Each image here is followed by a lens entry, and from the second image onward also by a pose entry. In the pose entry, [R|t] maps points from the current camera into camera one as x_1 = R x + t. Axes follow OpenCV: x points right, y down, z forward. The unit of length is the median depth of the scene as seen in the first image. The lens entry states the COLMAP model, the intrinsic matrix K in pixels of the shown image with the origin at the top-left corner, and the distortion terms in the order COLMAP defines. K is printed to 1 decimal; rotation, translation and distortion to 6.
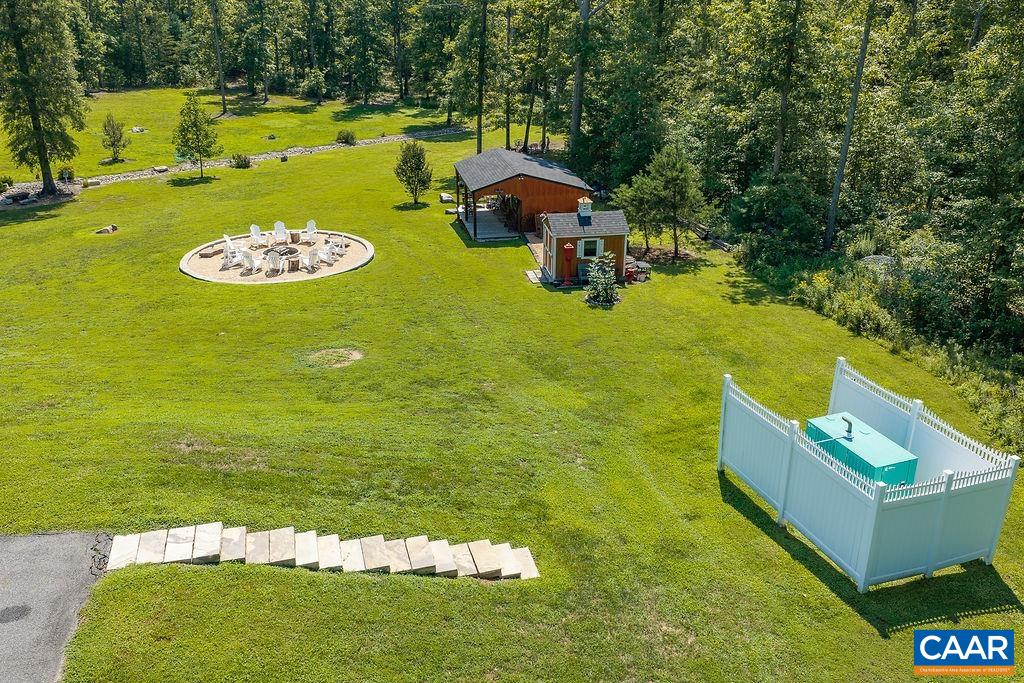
lens RADIAL K [[853.0, 0, 512.6], [0, 853.0, 340.2], [0, 0, 1]] dist [0.005725, 0.002310]
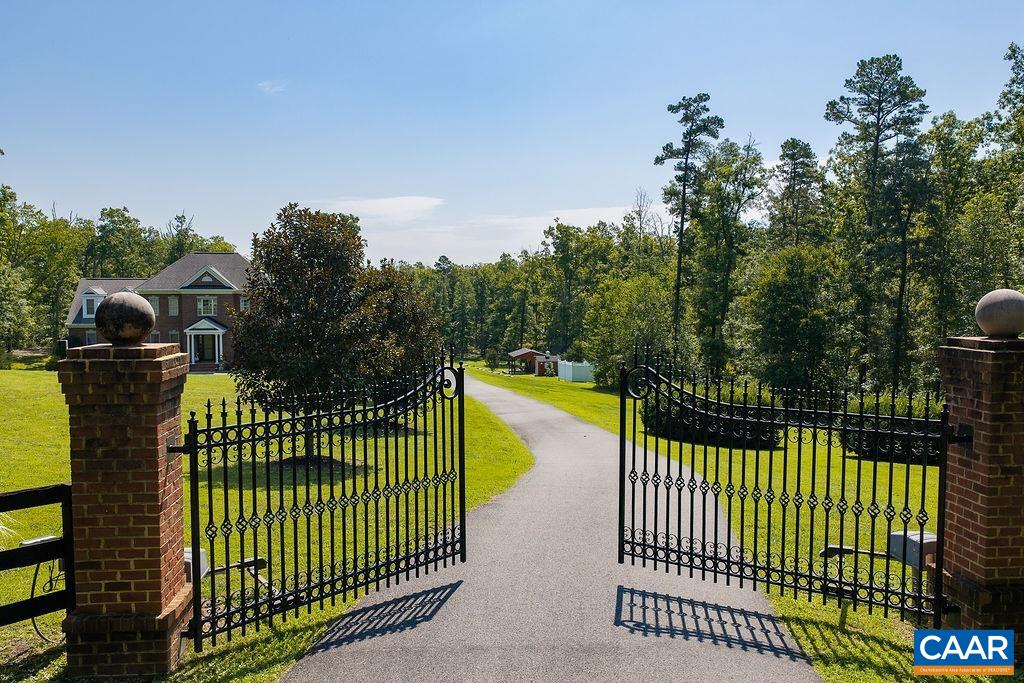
lens RADIAL K [[853.0, 0, 510.0], [0, 853.0, 348.5], [0, 0, 1]] dist [0.005725, 0.002310]
pose [[0.997019, -0.002935, -0.077105, 0.113291], [-0.022783, 0.943526, -0.330514, 0.524775], [0.073721, 0.331286, 0.940646, -1.201139]]
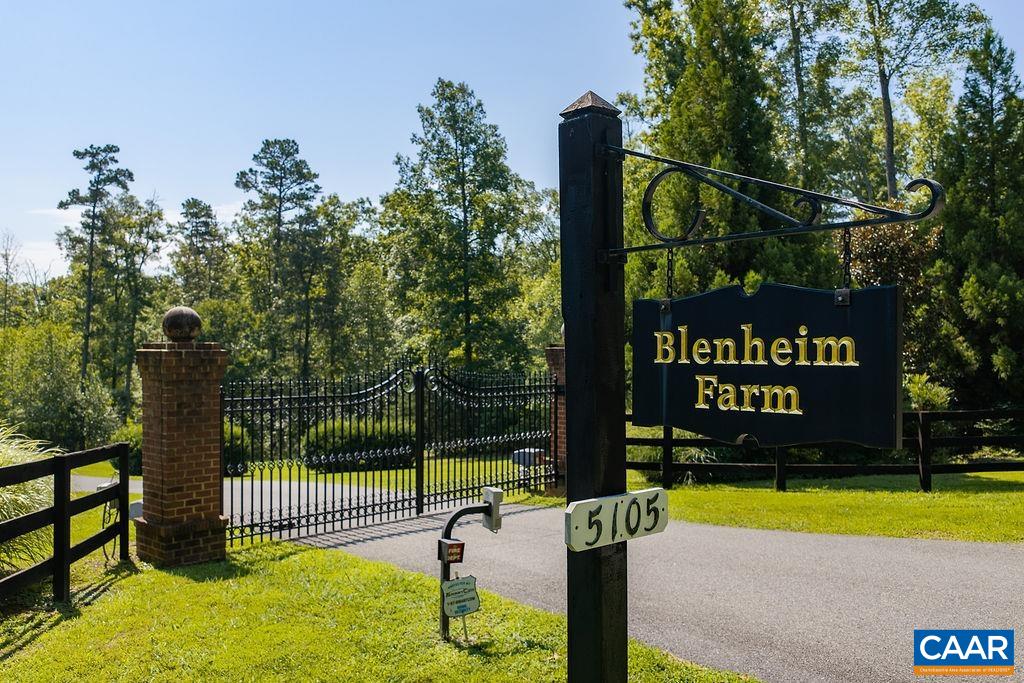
lens RADIAL K [[853.0, 0, 518.3], [0, 853.0, 340.0], [0, 0, 1]] dist [0.005725, 0.002310]
pose [[0.789338, -0.003168, 0.613951, 0.004618], [0.247319, 0.916905, -0.313240, 0.556332], [-0.561942, 0.399094, 0.724531, -1.257318]]
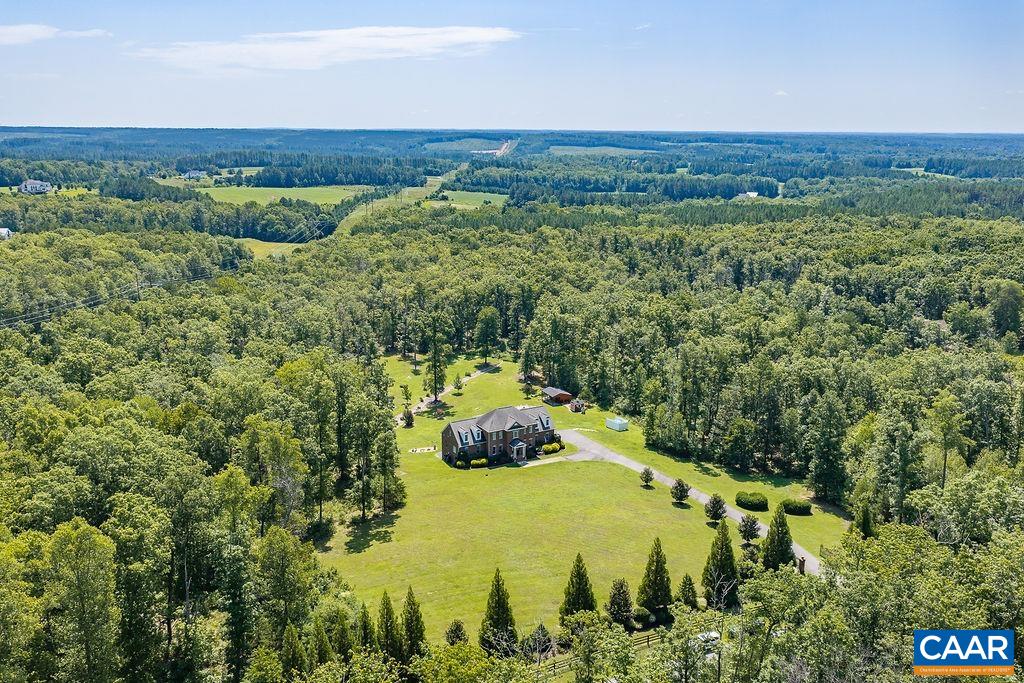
lens RADIAL K [[853.0, 0, 515.4], [0, 853.0, 347.6], [0, 0, 1]] dist [0.005725, 0.002310]
pose [[0.966867, -0.064370, 0.247033, -1.187212], [0.099800, 0.985985, -0.133689, 0.168517], [-0.234965, 0.153914, 0.959741, -3.168857]]
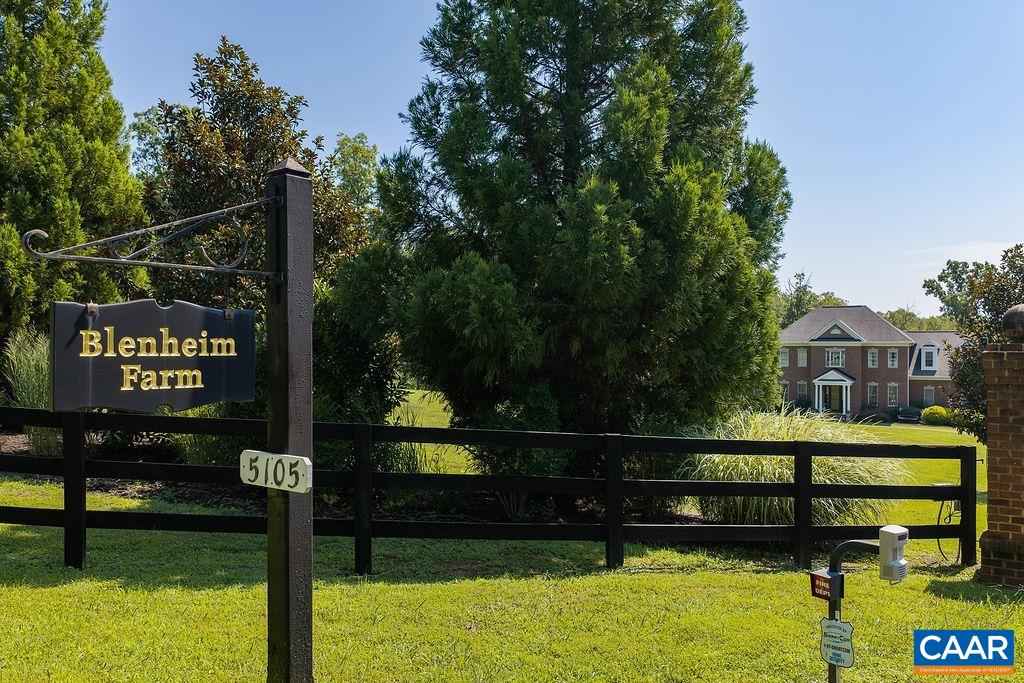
lens RADIAL K [[853.0, 0, 504.1], [0, 853.0, 350.9], [0, 0, 1]] dist [0.005725, 0.002310]
pose [[0.729438, -0.004643, -0.684032, 0.090797], [-0.265428, 0.919706, -0.289291, 0.557595], [0.630451, 0.392581, 0.669635, -1.257850]]
